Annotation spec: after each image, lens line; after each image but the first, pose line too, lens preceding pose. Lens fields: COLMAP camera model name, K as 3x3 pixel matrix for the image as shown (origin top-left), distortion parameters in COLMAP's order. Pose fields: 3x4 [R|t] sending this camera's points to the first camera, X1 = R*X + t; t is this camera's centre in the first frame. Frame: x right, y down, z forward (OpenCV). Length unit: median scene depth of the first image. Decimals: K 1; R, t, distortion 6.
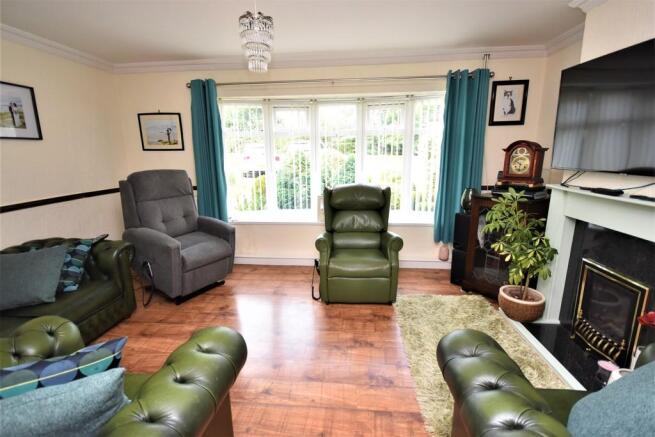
lens RADIAL K [[298.4, 0, 325.9], [0, 298.4, 217.6], [0, 0, 1]] dist [0.005959, 0.000537]
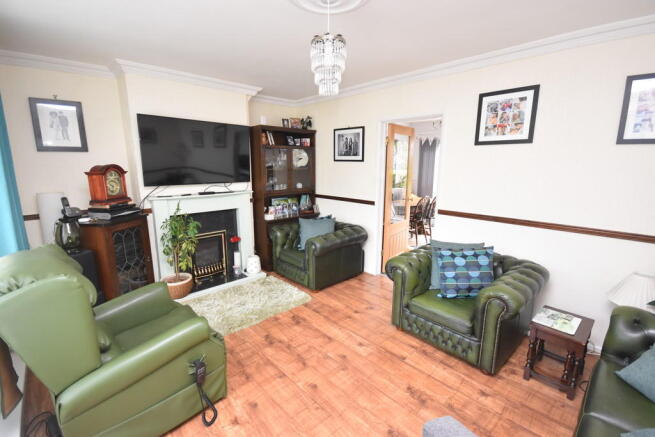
lens RADIAL K [[288.7, 0, 326.1], [0, 288.7, 216.7], [0, 0, 1]] dist [-0.008168, -0.001911]
pose [[-0.747277, -0.116232, 0.654268, -0.742145], [0.147727, 0.930889, 0.334101, -0.375611], [-0.647884, 0.346319, -0.678461, 1.512674]]
